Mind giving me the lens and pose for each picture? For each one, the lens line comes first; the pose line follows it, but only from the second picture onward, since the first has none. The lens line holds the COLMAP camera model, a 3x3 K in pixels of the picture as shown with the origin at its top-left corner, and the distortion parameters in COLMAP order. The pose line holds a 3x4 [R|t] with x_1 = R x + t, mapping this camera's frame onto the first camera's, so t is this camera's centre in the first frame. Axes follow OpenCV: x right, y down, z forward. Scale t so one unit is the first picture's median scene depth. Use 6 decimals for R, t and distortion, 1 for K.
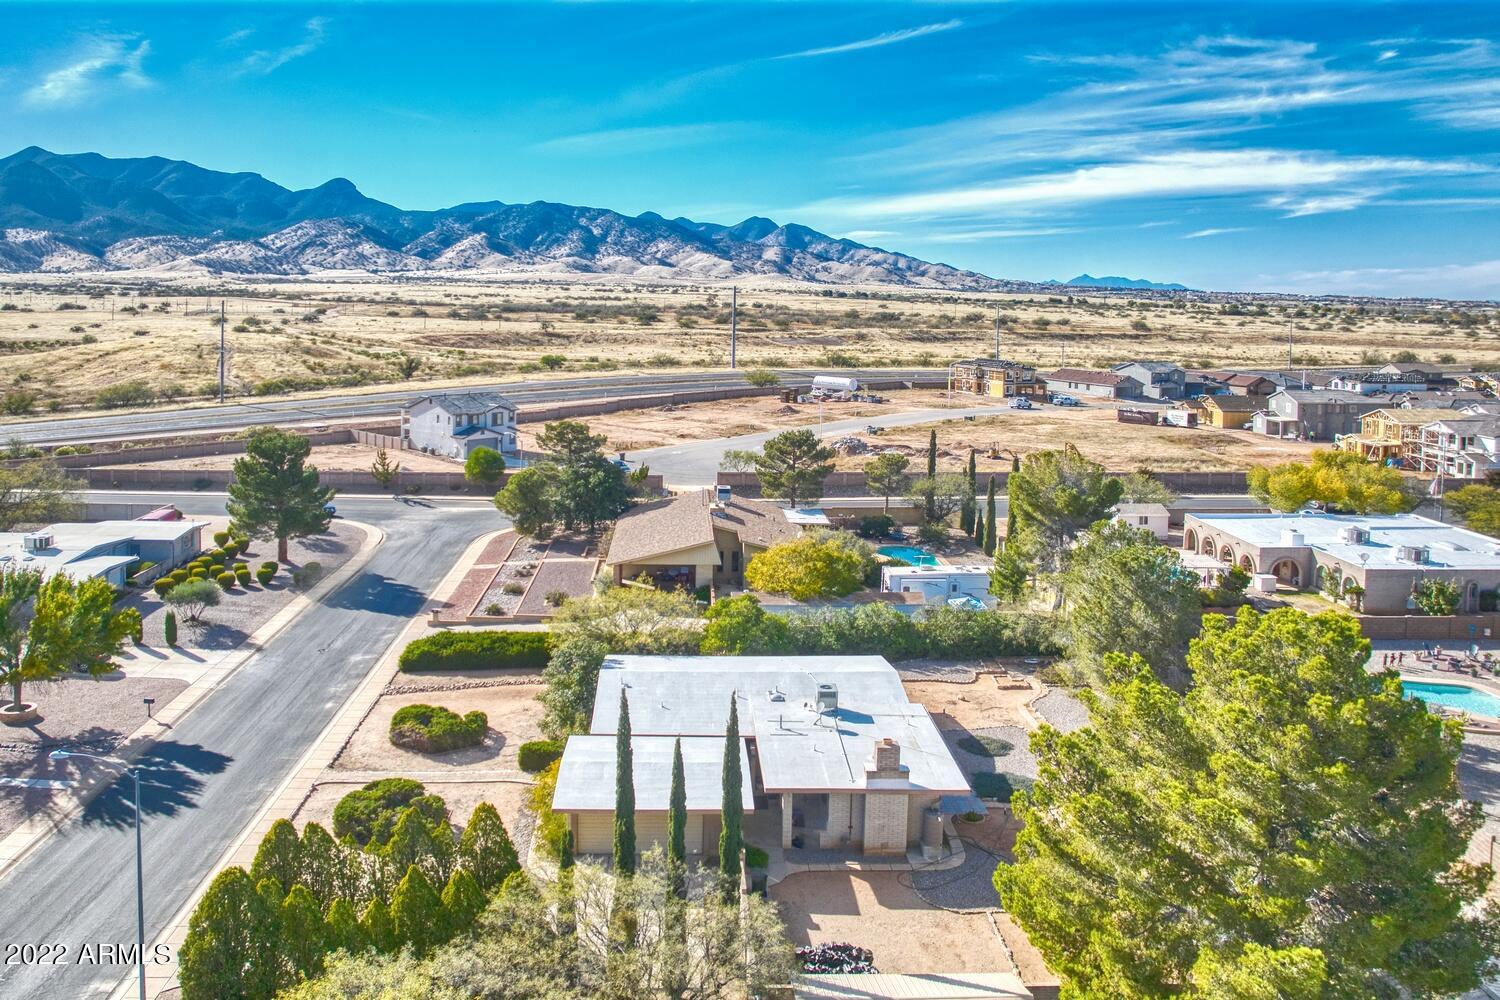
lens RADIAL K [[1244.1, 0, 753.6], [0, 1244.1, 463.2], [0, 0, 1]] dist [-0.150596, 0.144024]
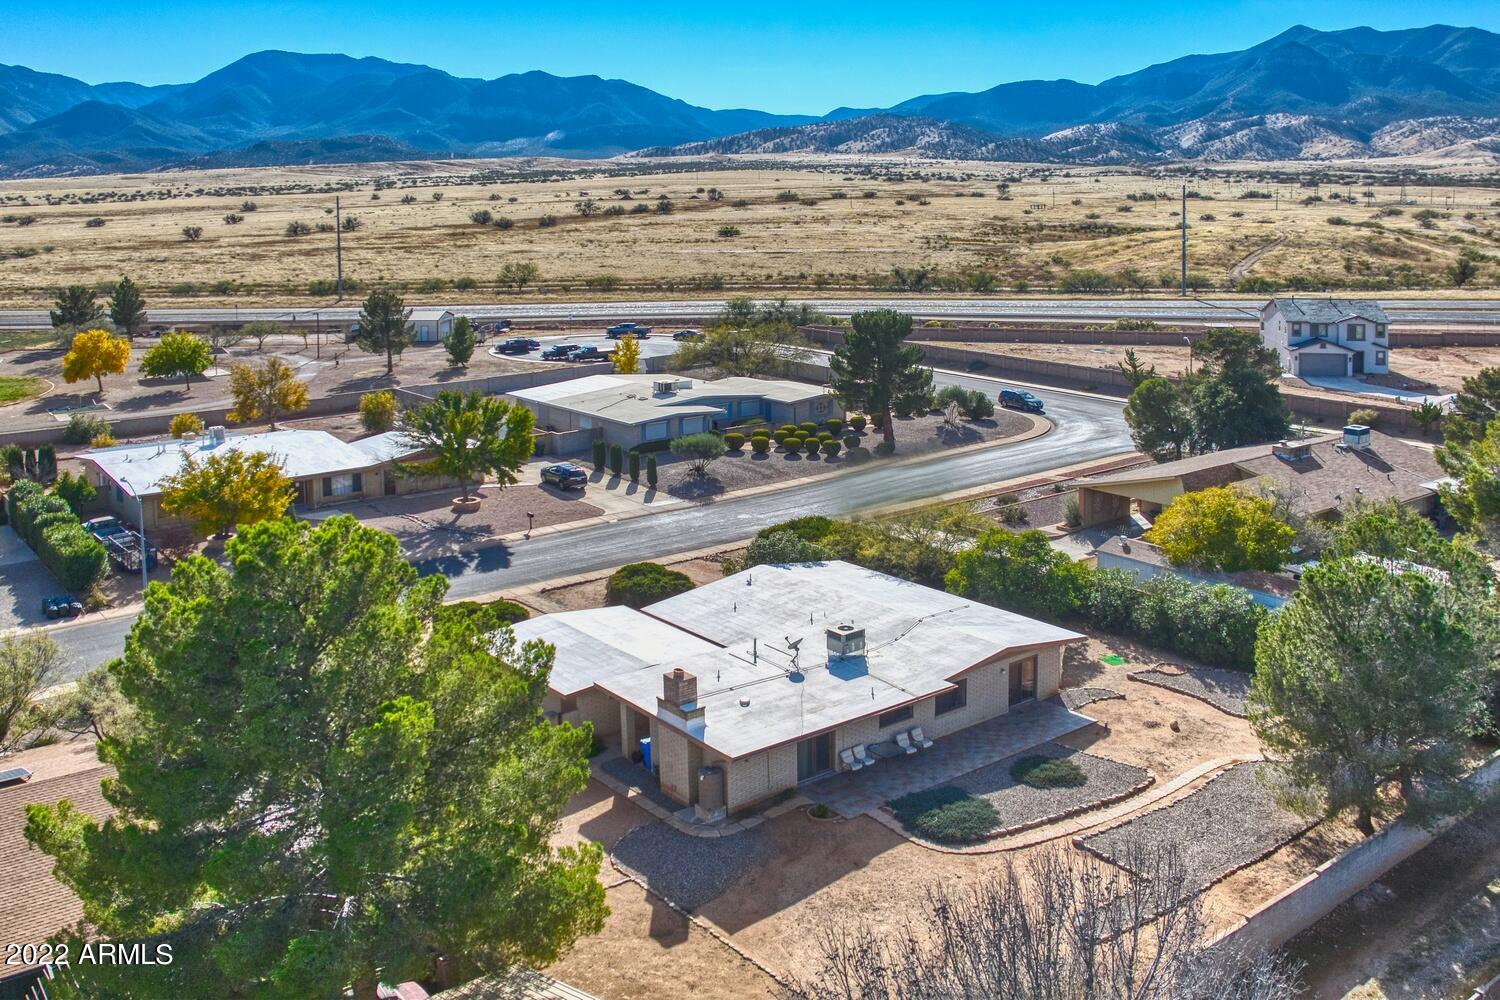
lens RADIAL K [[1369.4, 0, 854.1], [0, 1369.4, 501.7], [0, 0, 1]] dist [-0.006695, -0.001612]
pose [[0.602400, 0.174227, -0.778947, 0.260985], [-0.105213, 0.984704, 0.138883, -0.012729], [0.791230, -0.001708, 0.611517, 0.139976]]
